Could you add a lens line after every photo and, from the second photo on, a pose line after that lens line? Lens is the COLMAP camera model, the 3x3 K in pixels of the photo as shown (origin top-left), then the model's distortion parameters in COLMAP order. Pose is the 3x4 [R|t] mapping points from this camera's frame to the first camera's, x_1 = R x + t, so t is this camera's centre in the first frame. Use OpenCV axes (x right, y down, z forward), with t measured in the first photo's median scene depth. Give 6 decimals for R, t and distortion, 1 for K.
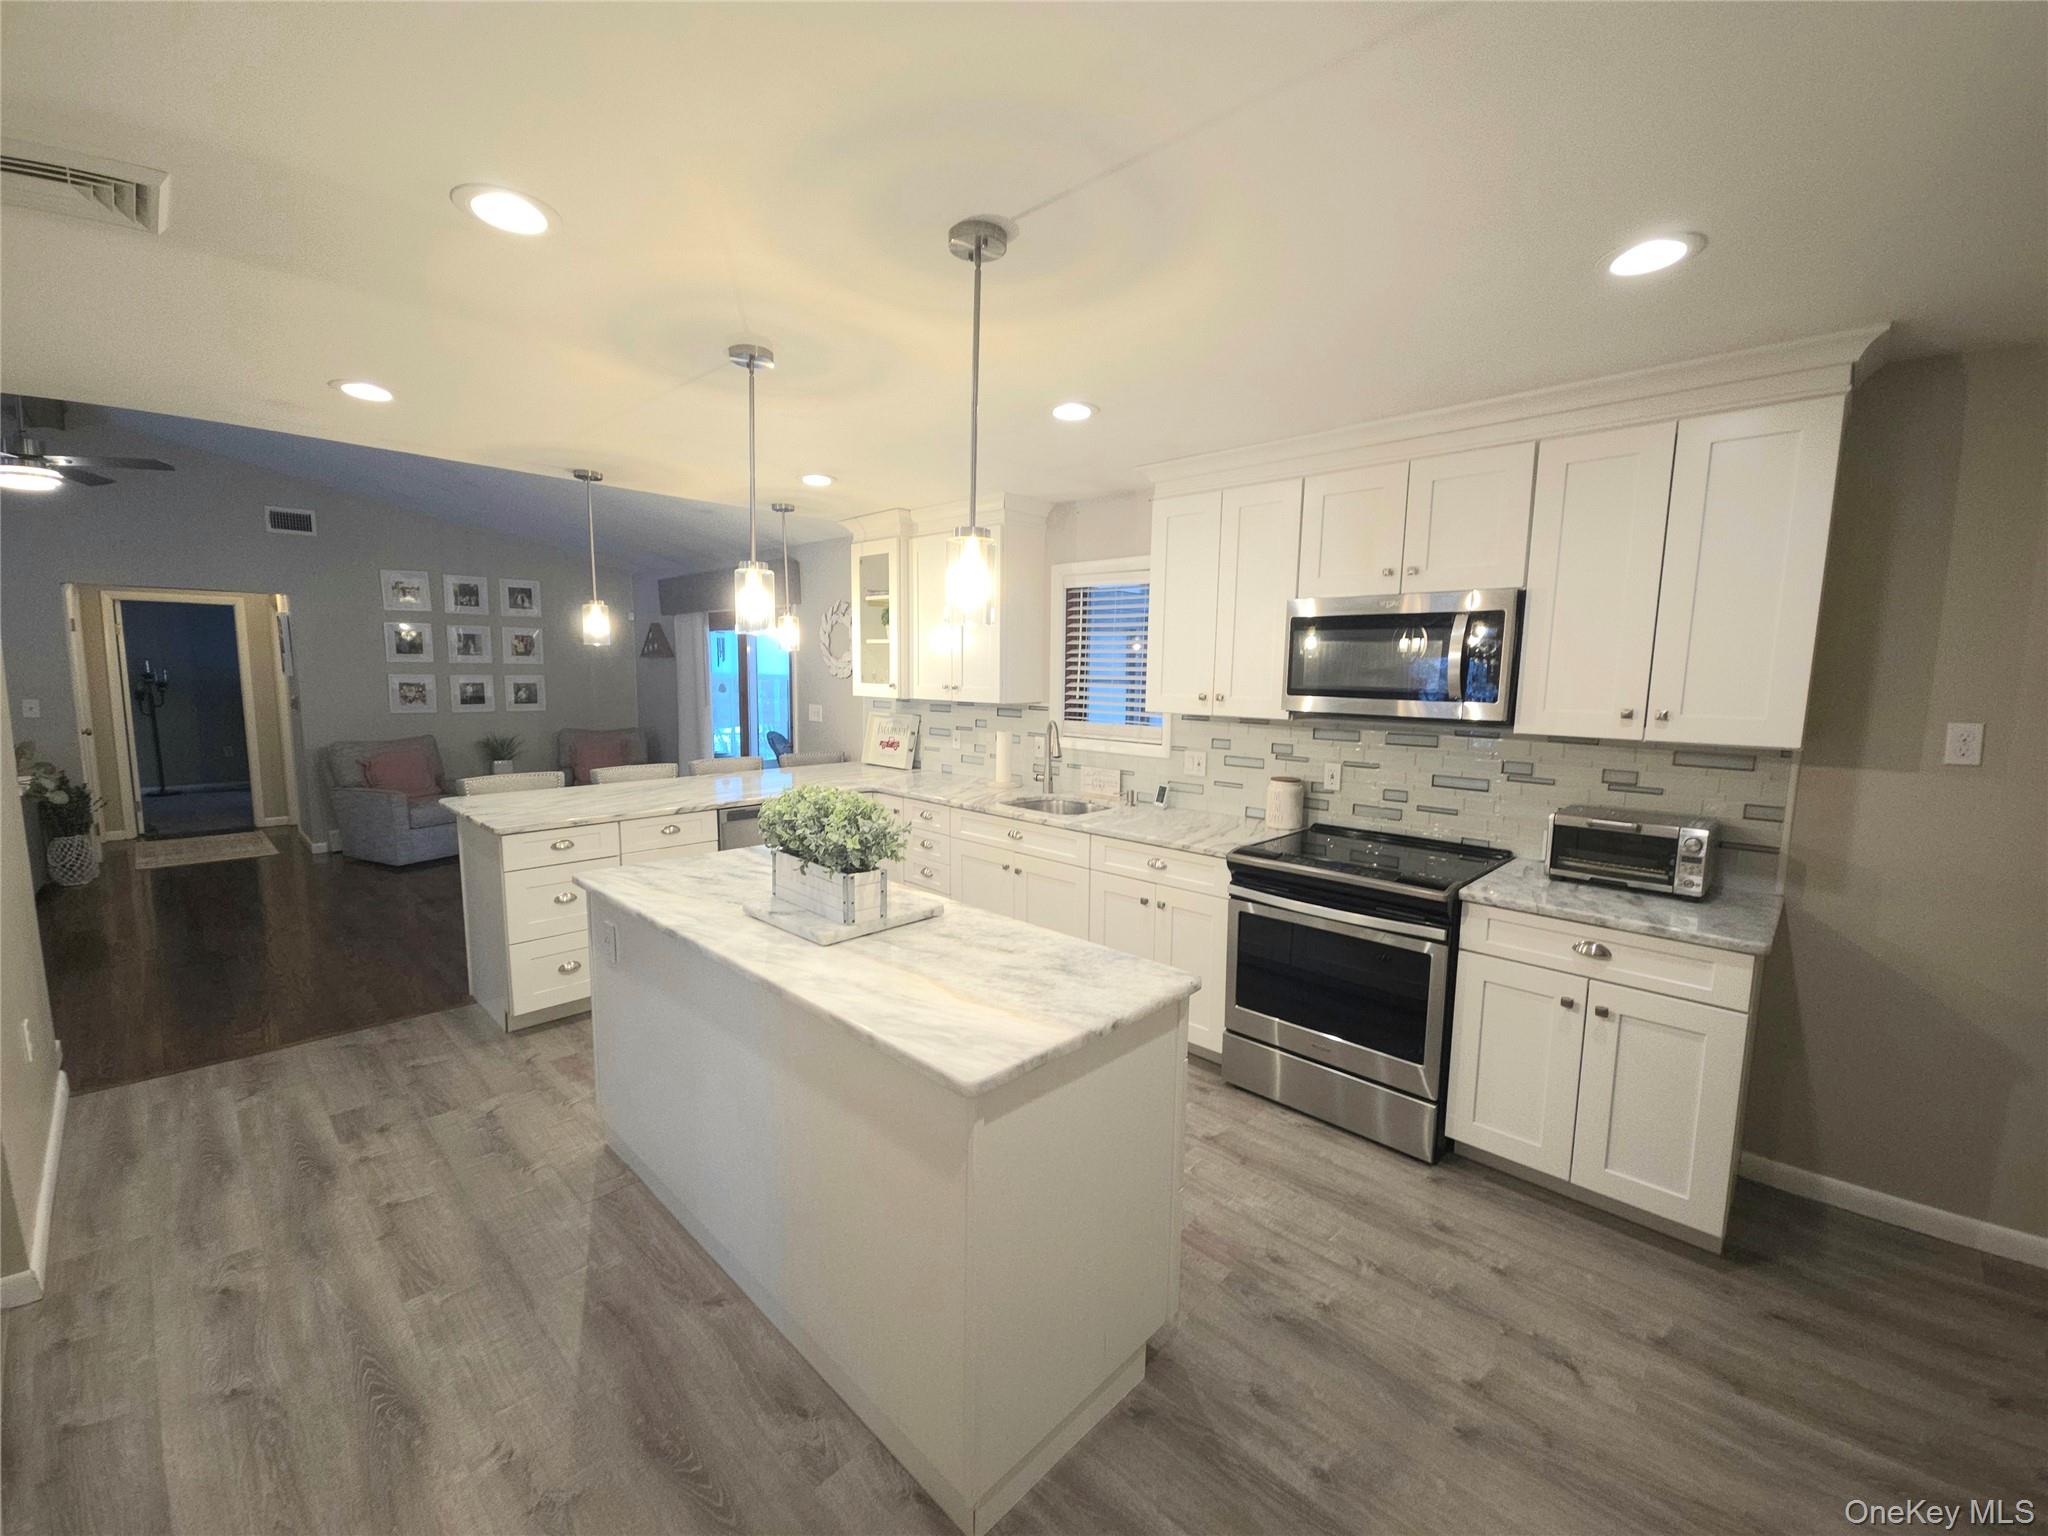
lens RADIAL K [[828.4, 0, 1020.1], [0, 828.4, 768.7], [0, 0, 1]] dist [0.000835, -0.000301]
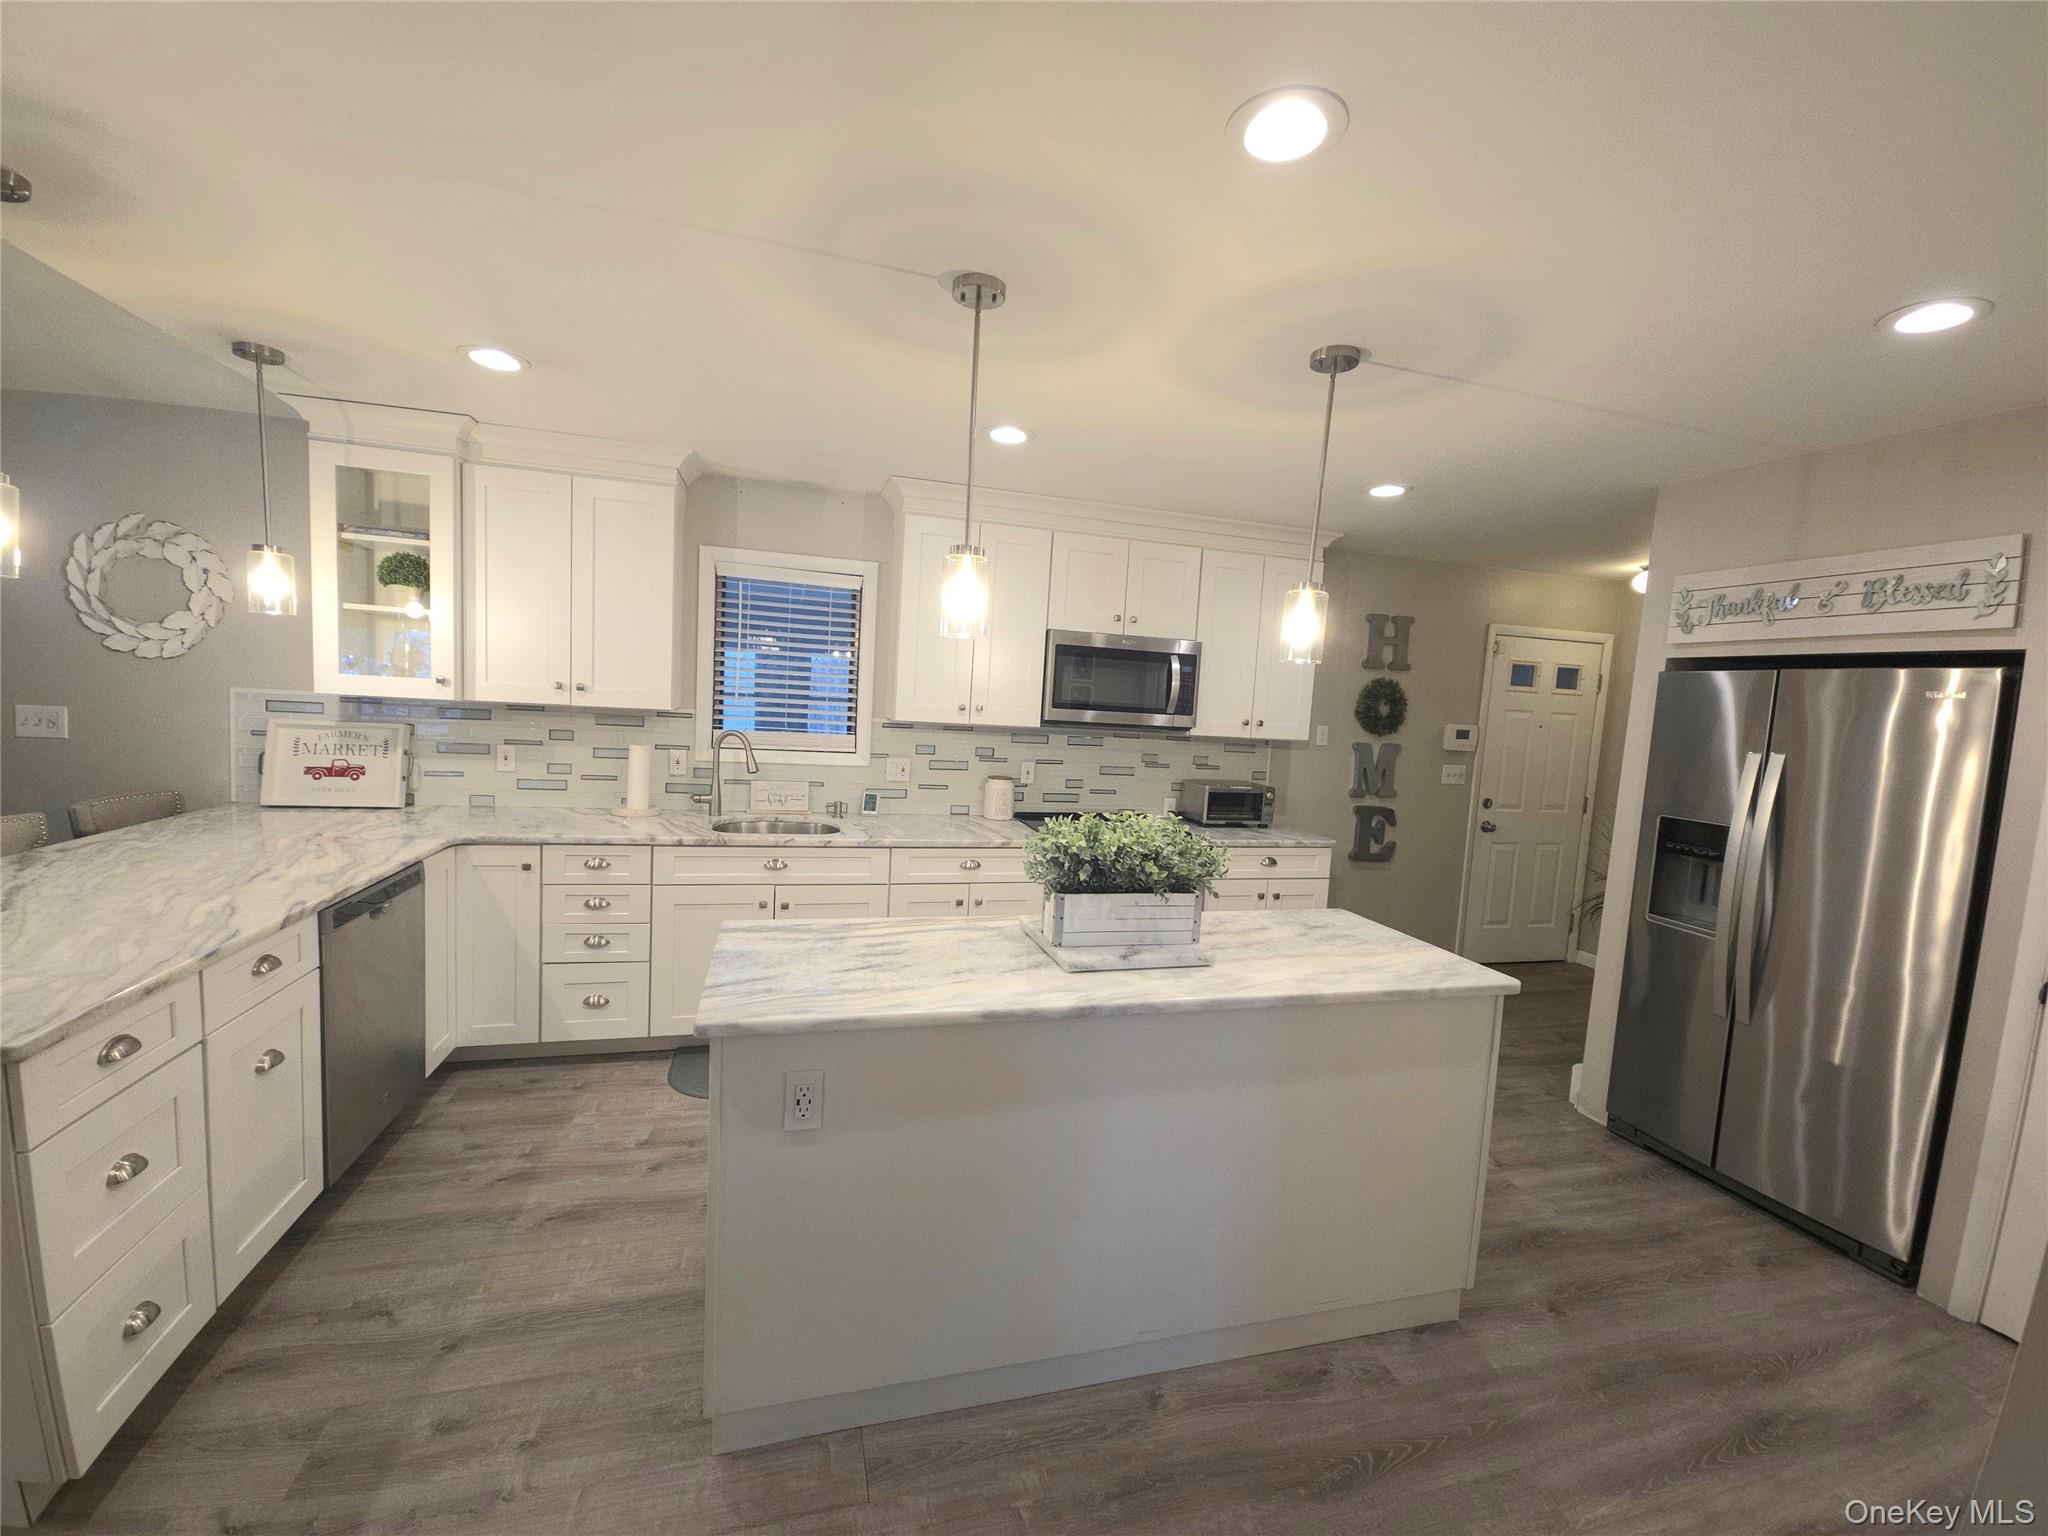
lens RADIAL K [[828.4, 0, 1017.6], [0, 828.4, 768.9], [0, 0, 1]] dist [0.000835, -0.000301]
pose [[0.504852, -0.060980, 0.861049, -0.910562], [0.053906, 0.997782, 0.039057, -0.059089], [-0.861521, 0.026697, 0.507019, 0.511908]]
